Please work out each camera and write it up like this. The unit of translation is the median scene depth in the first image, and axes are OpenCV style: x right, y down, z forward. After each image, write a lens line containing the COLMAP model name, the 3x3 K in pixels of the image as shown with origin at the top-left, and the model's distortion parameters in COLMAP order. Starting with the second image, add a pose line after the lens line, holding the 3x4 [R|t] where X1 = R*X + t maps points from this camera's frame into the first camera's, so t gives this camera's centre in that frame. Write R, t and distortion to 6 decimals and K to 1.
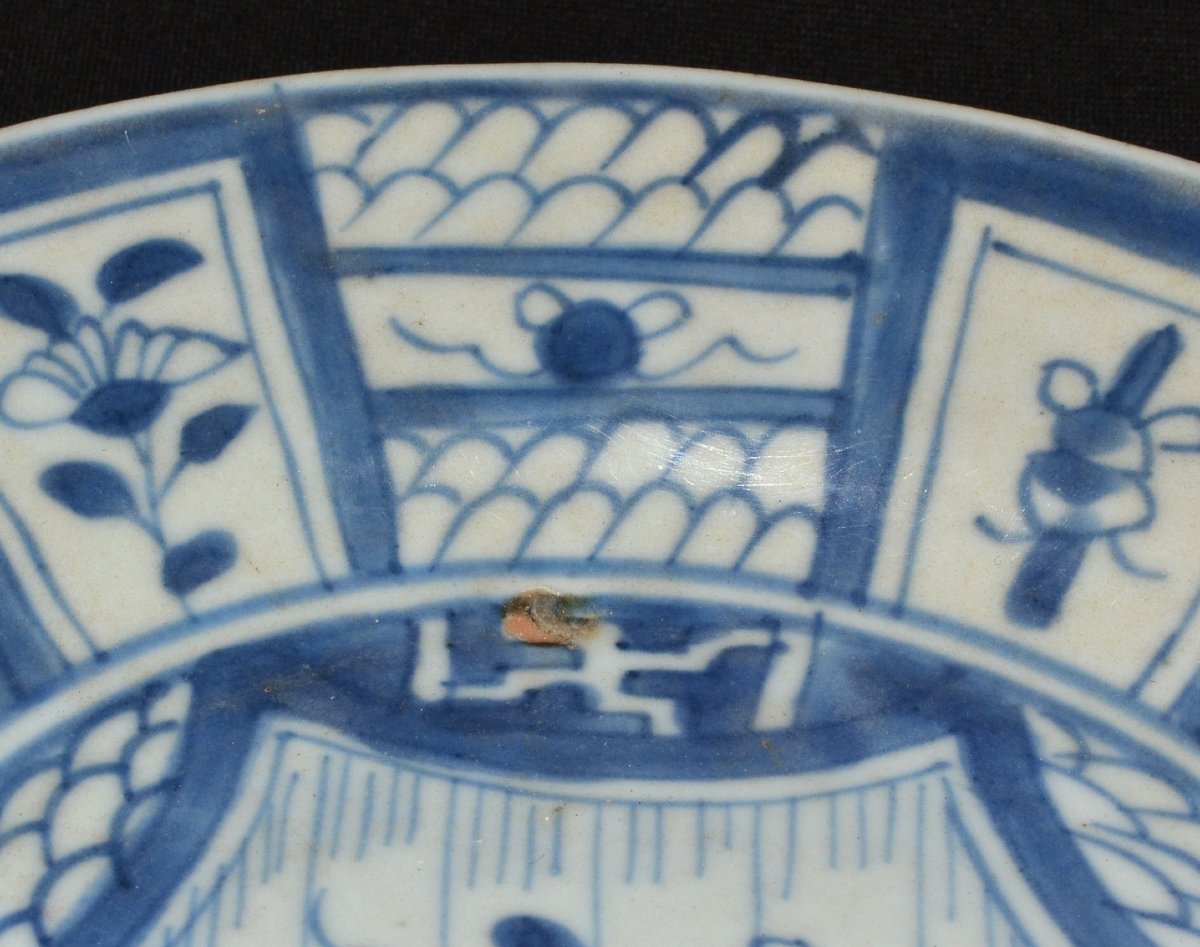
lens RADIAL K [[4289.4, 0, 525.3], [0, 4289.4, 534.7], [0, 0, 1]] dist [0.050735, 0.000000]
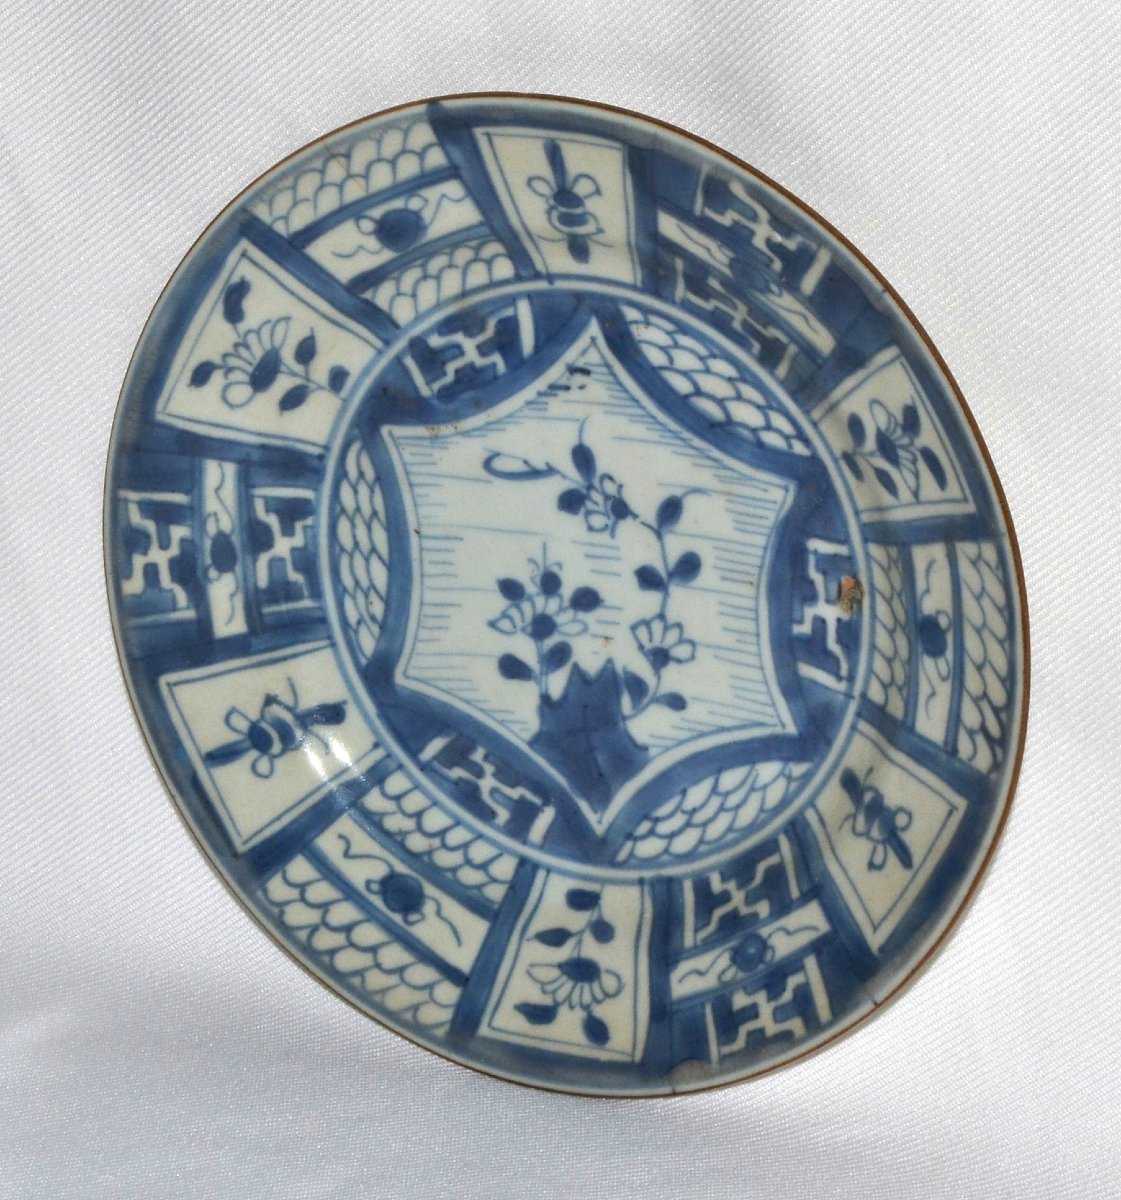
lens RADIAL K [[4798.3, 0, 559.8], [0, 4798.3, 598.4], [0, 0, 1]] dist [0.029179, 0.000000]
pose [[-0.025816, 0.968169, 0.248963, -0.690478], [-0.248434, -0.247446, 0.936510, -2.581126], [0.968305, -0.037674, 0.246914, 0.131423]]
